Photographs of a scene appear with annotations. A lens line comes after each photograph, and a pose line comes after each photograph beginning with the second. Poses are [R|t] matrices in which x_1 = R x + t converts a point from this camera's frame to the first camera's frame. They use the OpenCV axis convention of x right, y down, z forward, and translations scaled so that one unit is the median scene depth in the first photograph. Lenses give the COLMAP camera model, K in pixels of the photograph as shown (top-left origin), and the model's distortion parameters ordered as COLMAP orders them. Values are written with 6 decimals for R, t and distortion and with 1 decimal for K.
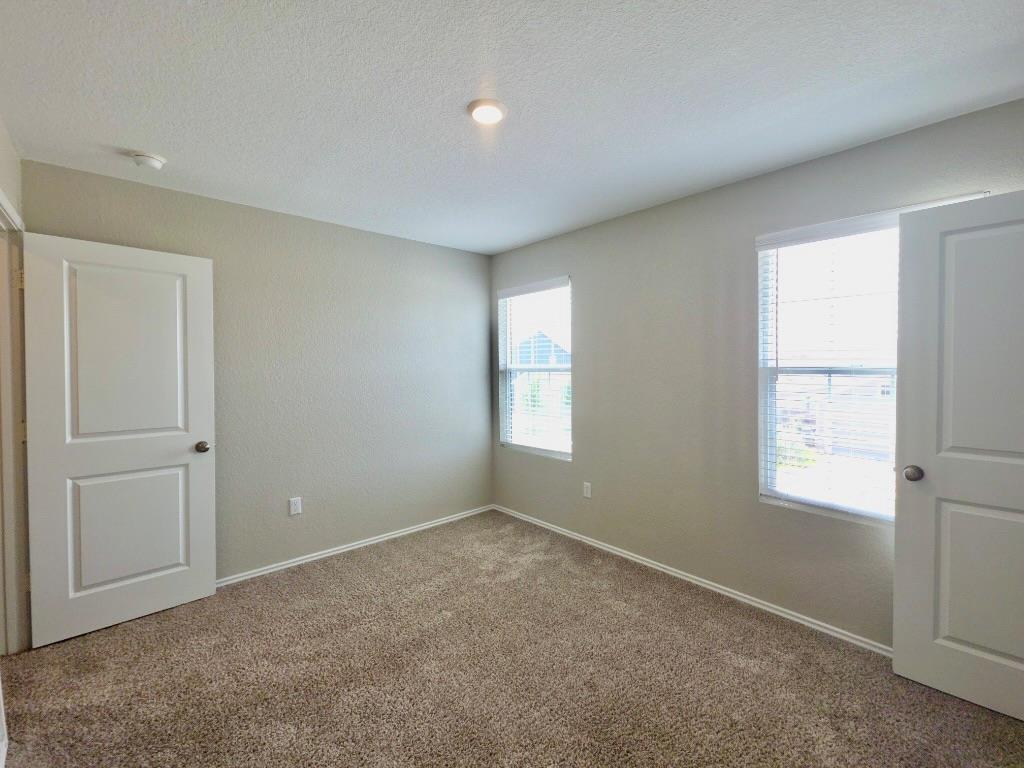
lens RADIAL K [[434.4, 0, 516.9], [0, 434.4, 378.4], [0, 0, 1]] dist [0.001665, 0.000002]
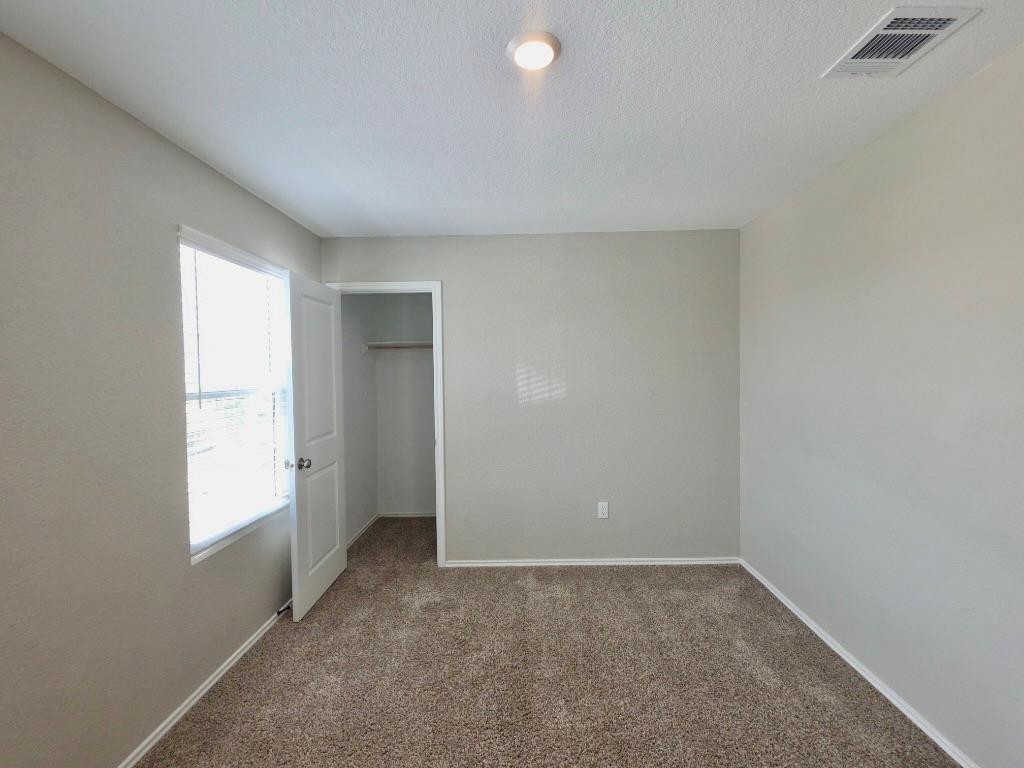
lens RADIAL K [[434.4, 0, 516.9], [0, 434.4, 378.4], [0, 0, 1]] dist [0.001665, 0.000002]
pose [[-0.729616, 0.003543, 0.683847, -0.438733], [0.038560, 0.998609, 0.035967, -0.062209], [-0.682769, 0.052611, -0.728738, 1.262458]]
